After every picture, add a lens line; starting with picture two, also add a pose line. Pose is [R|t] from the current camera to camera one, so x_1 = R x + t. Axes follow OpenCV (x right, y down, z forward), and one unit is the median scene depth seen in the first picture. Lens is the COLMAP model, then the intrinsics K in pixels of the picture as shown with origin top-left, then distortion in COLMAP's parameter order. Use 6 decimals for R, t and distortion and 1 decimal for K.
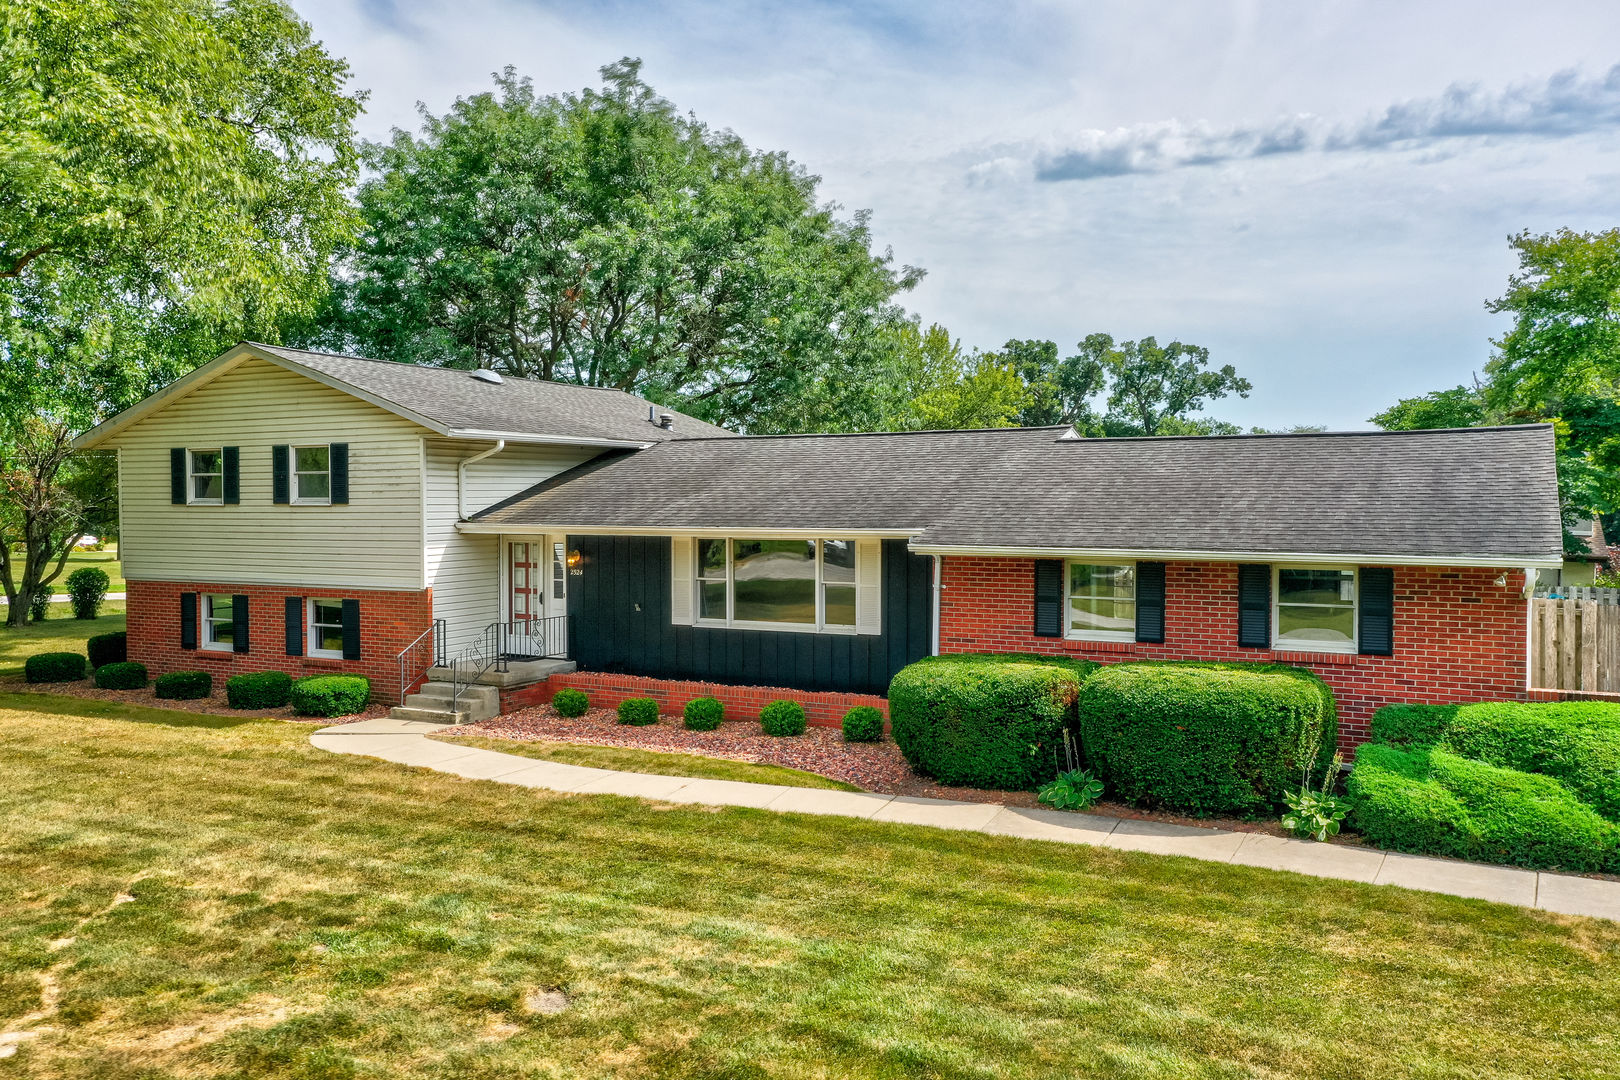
lens RADIAL K [[1348.0, 0, 827.1], [0, 1348.0, 535.6], [0, 0, 1]] dist [0.010010, 0.035605]
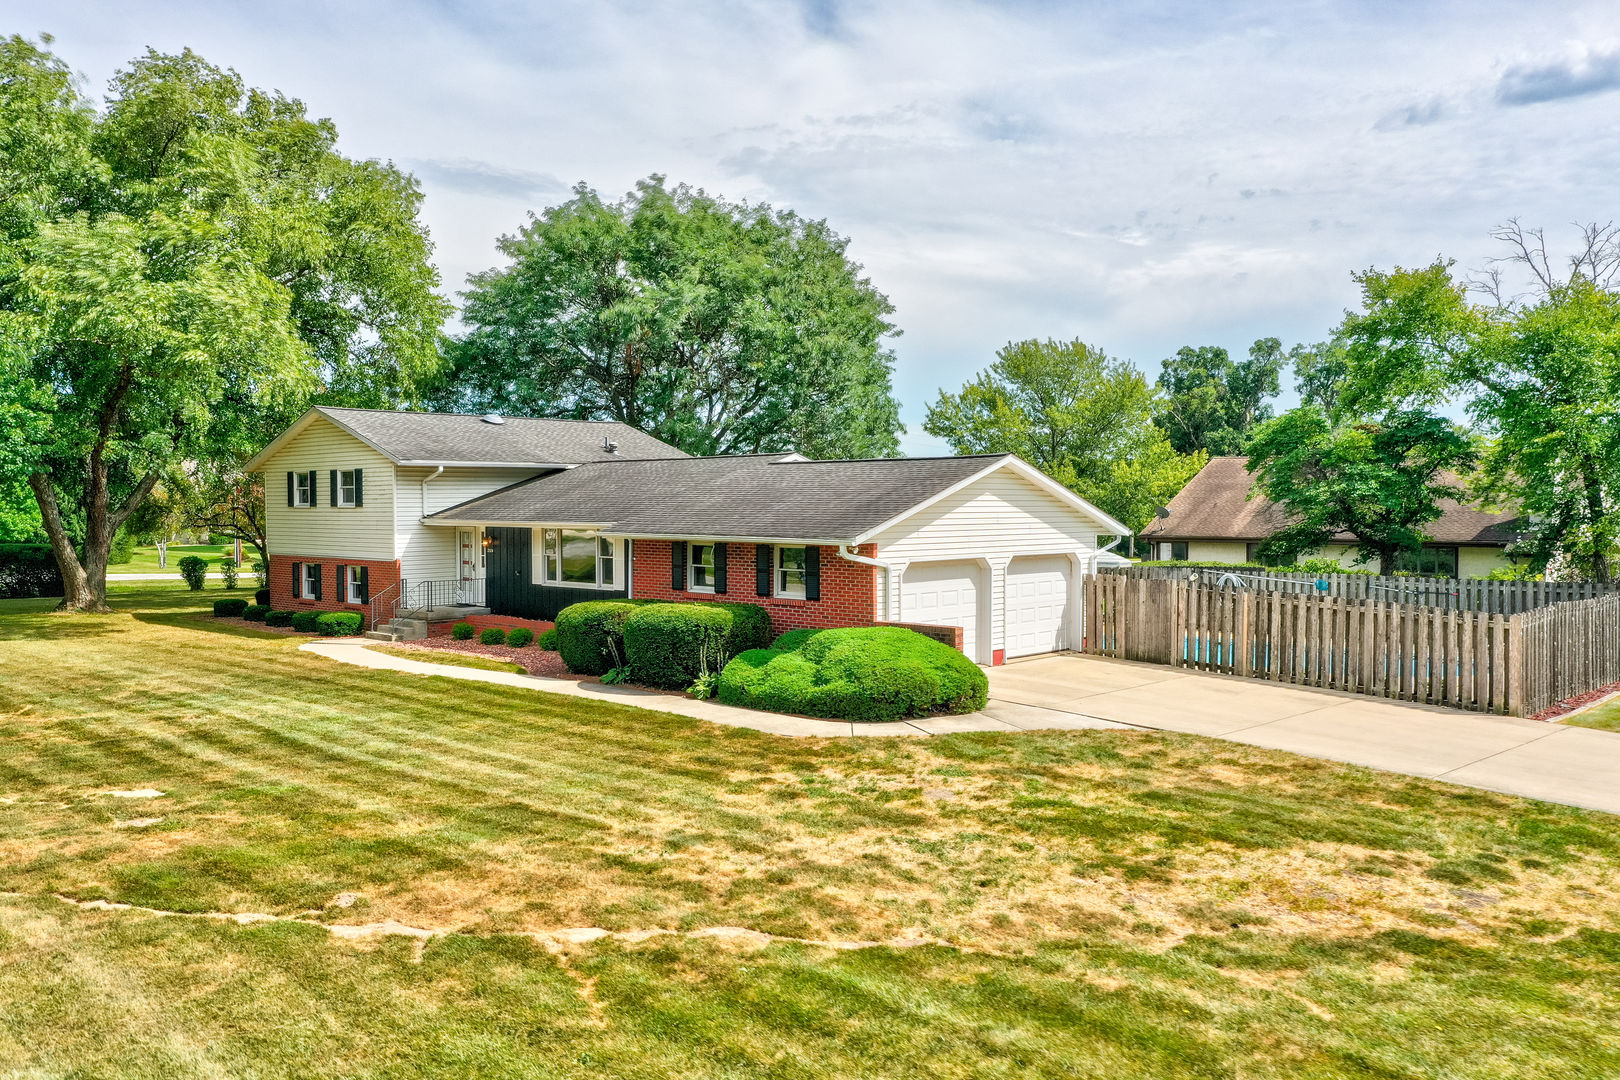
lens RADIAL K [[1348.0, 0, 795.4], [0, 1348.0, 538.1], [0, 0, 1]] dist [0.010010, 0.035605]
pose [[0.958184, 0.005086, -0.286109, 0.603630], [-0.004205, 0.999984, 0.003695, 0.005644], [0.286123, -0.002337, 0.958190, -0.391493]]
